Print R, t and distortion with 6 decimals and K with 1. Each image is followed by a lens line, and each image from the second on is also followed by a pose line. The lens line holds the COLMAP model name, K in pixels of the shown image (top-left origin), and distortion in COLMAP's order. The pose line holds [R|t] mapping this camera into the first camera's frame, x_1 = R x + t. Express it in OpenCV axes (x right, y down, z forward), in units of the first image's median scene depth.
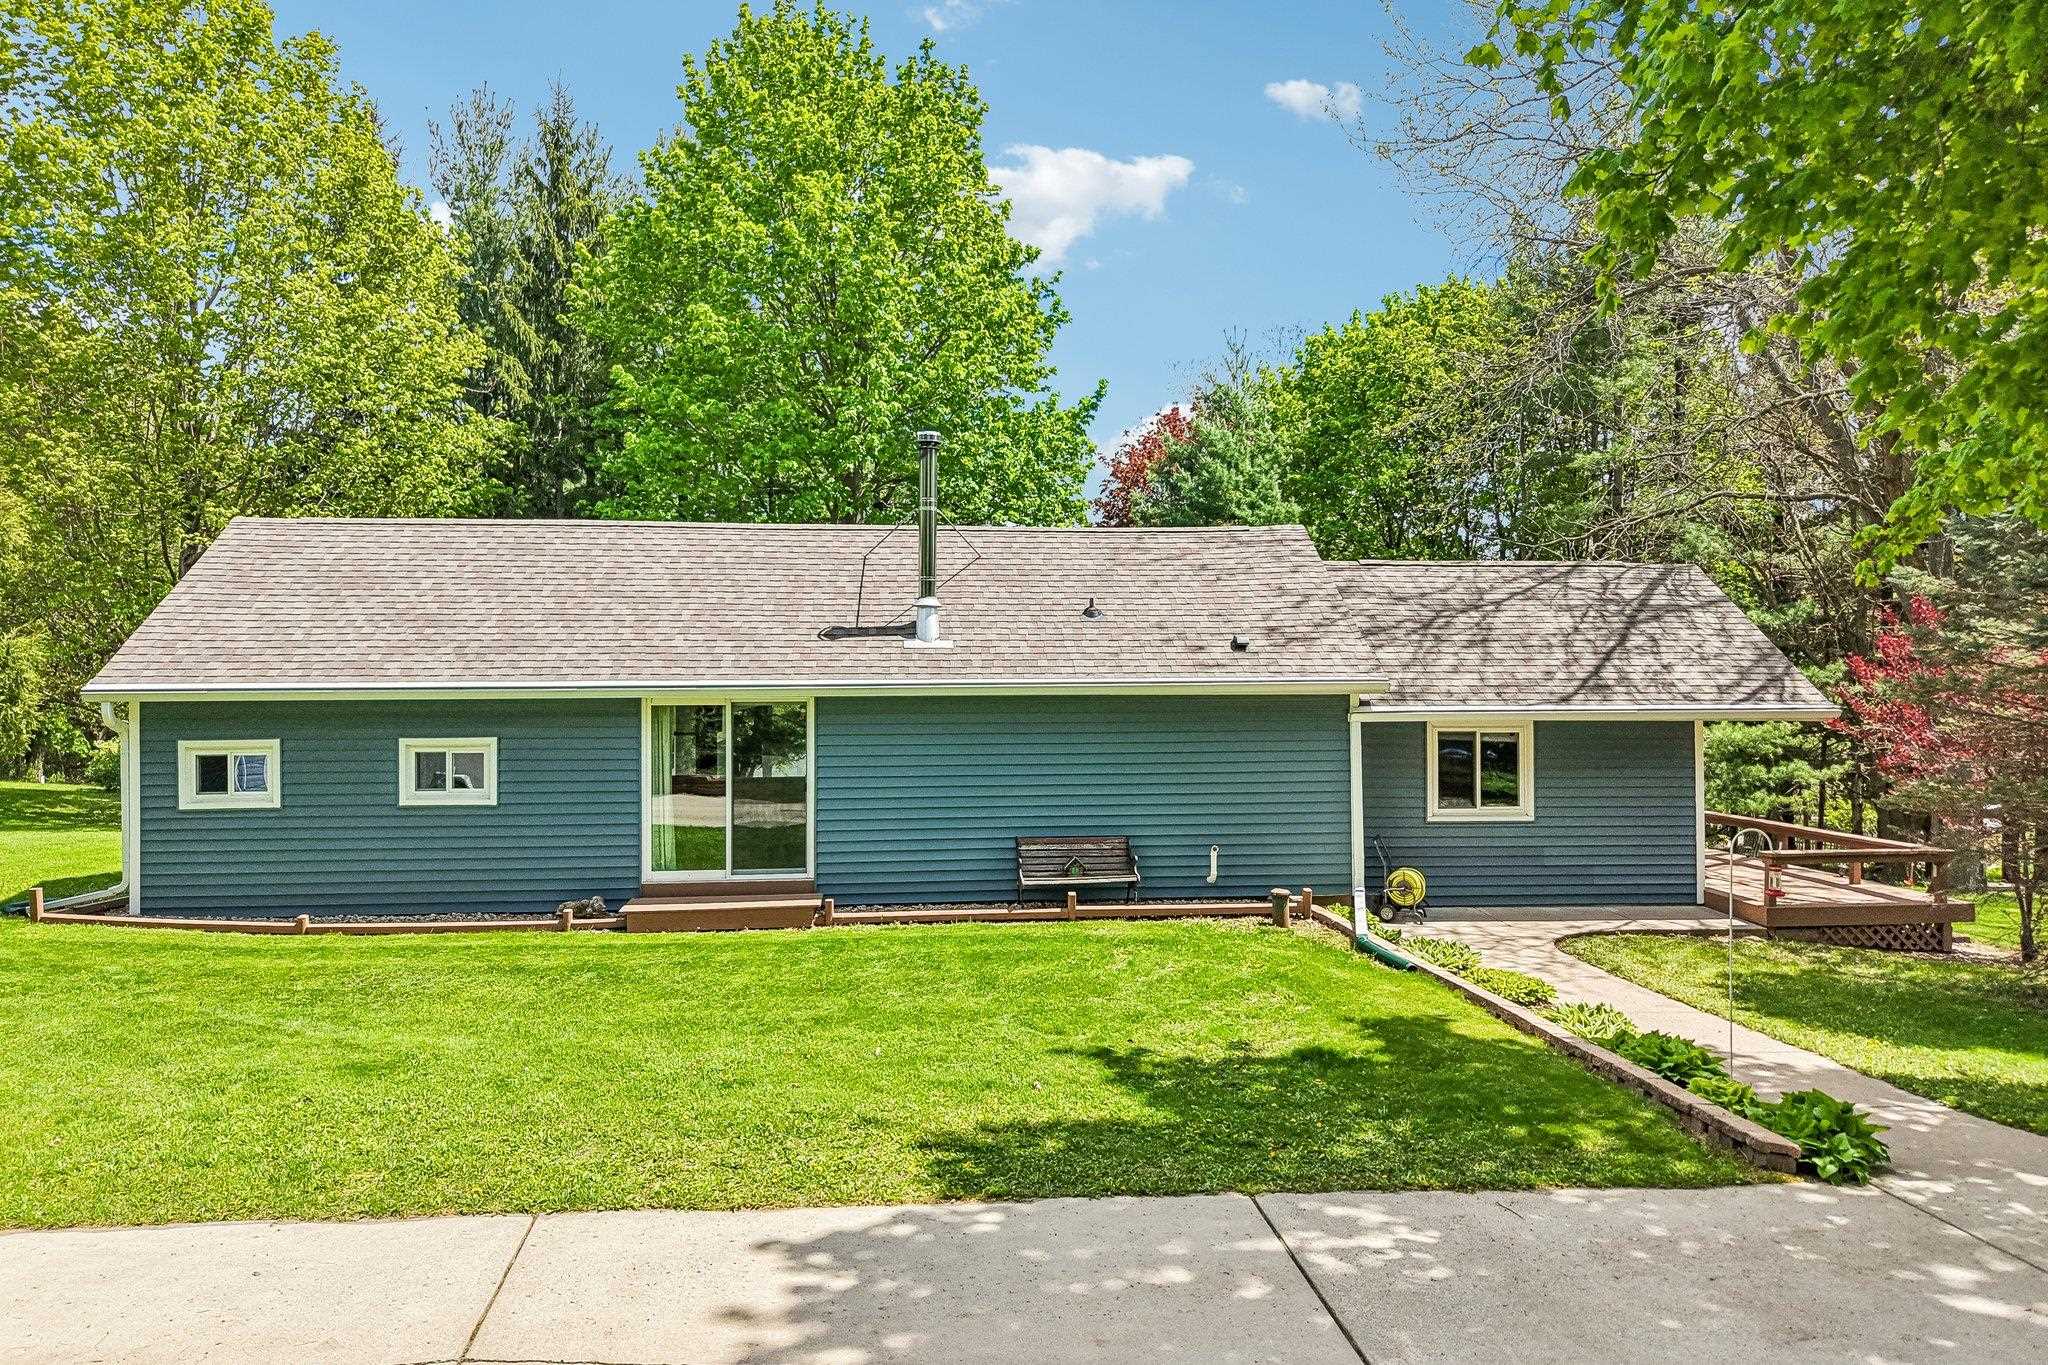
lens RADIAL K [[1373.8, 0, 1030.7], [0, 1373.8, 712.6], [0, 0, 1]] dist [0.025924, -0.019812]
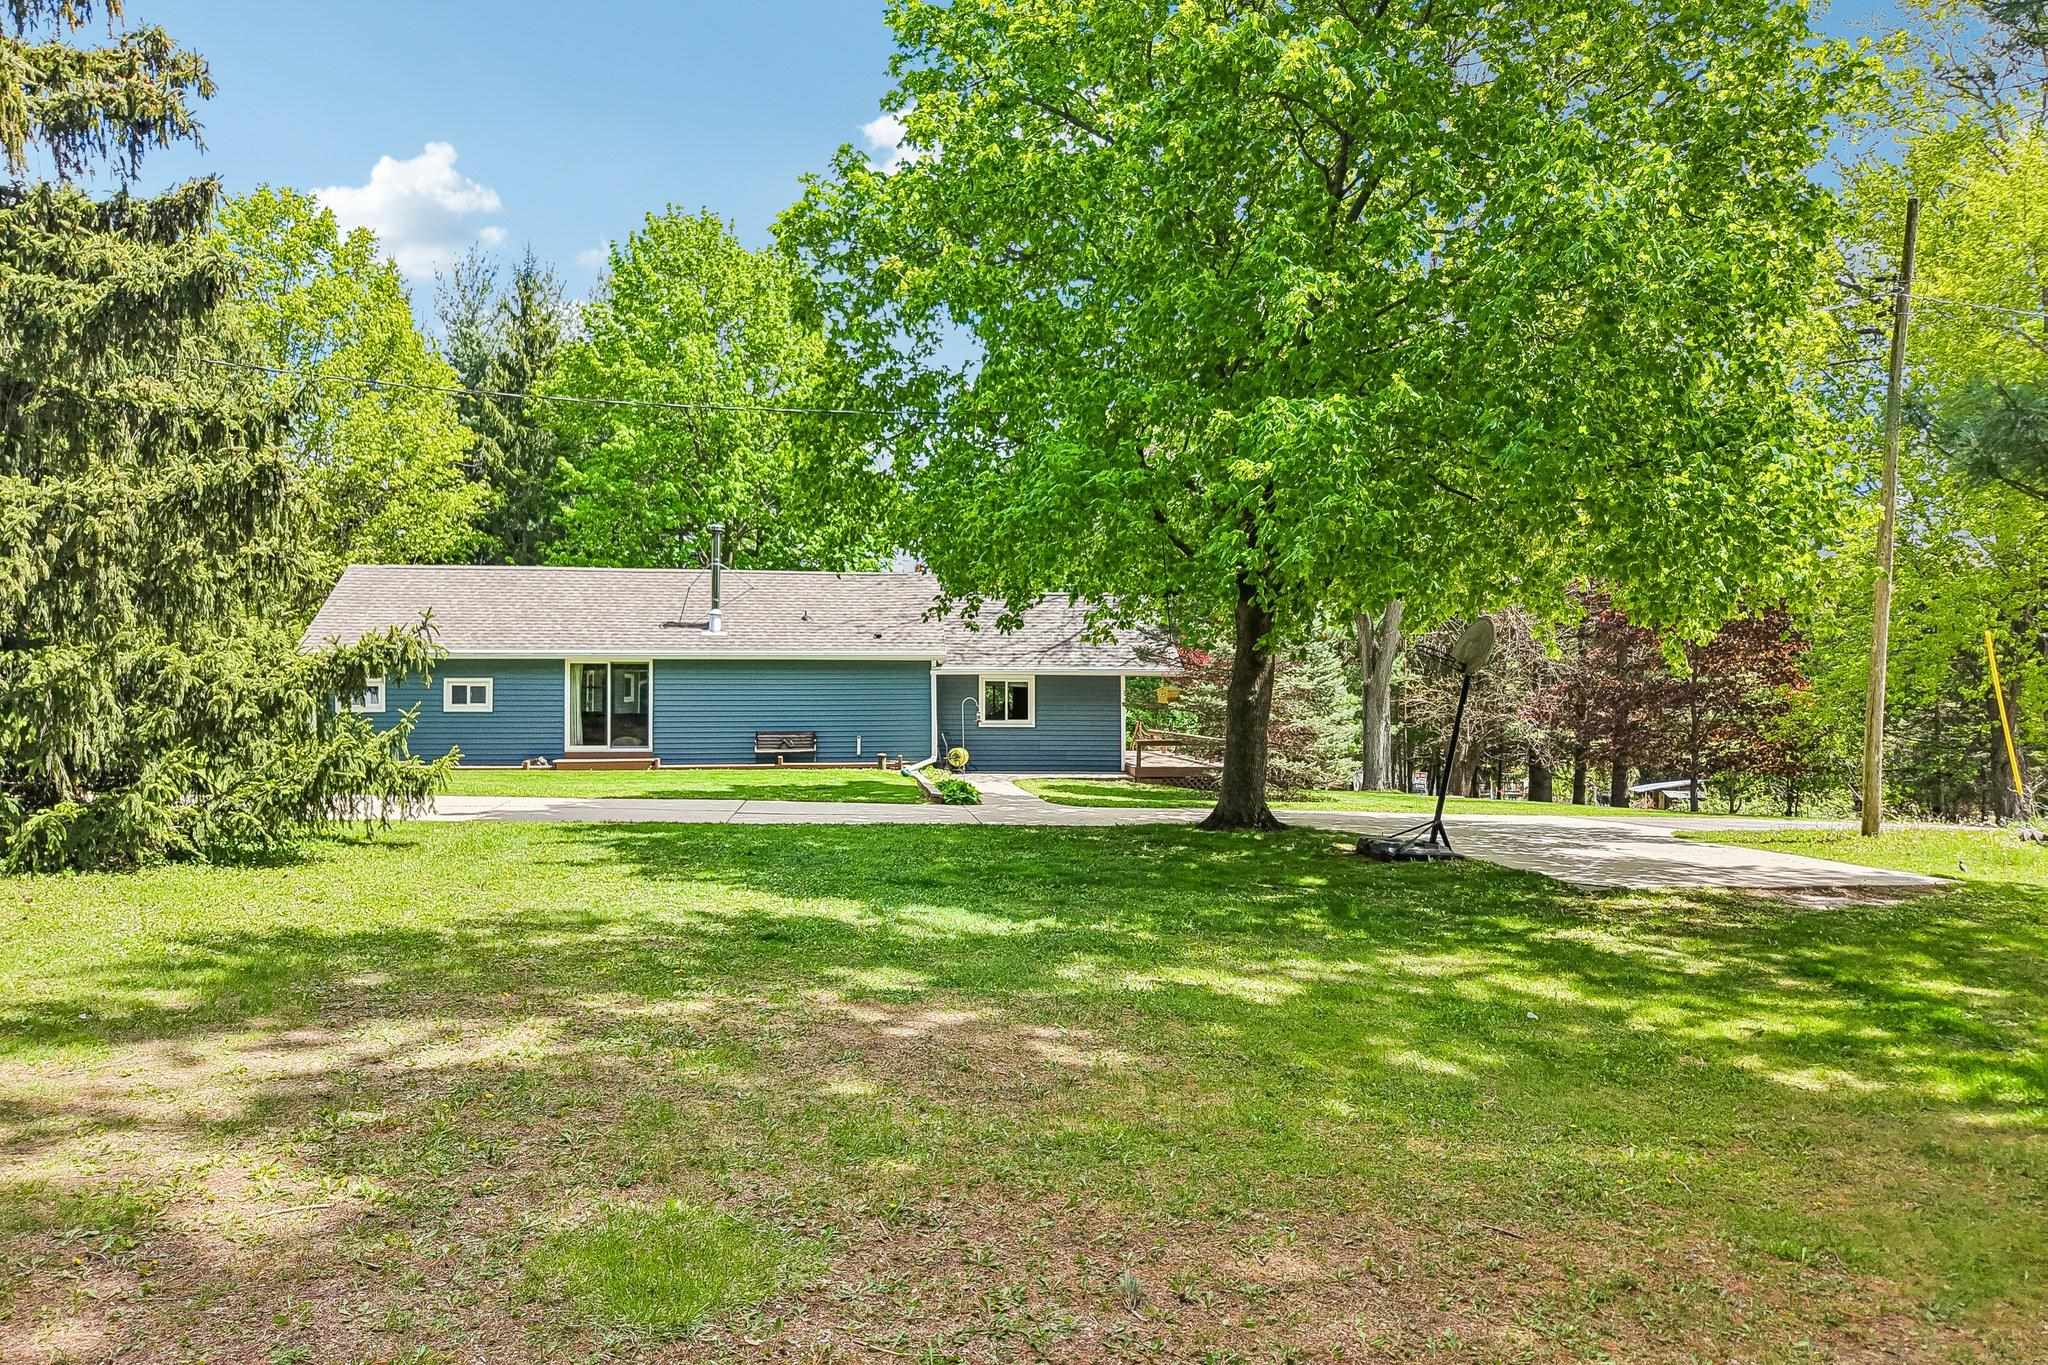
lens RADIAL K [[1413.6, 0, 1024.0], [0, 1413.6, 682.5], [0, 0, 1]] dist [0.030621, -0.032237]
pose [[0.999909, 0.003990, 0.012878, 0.317755], [-0.003553, 0.999422, -0.033799, 0.080858], [-0.013006, 0.033750, 0.999346, -0.949052]]
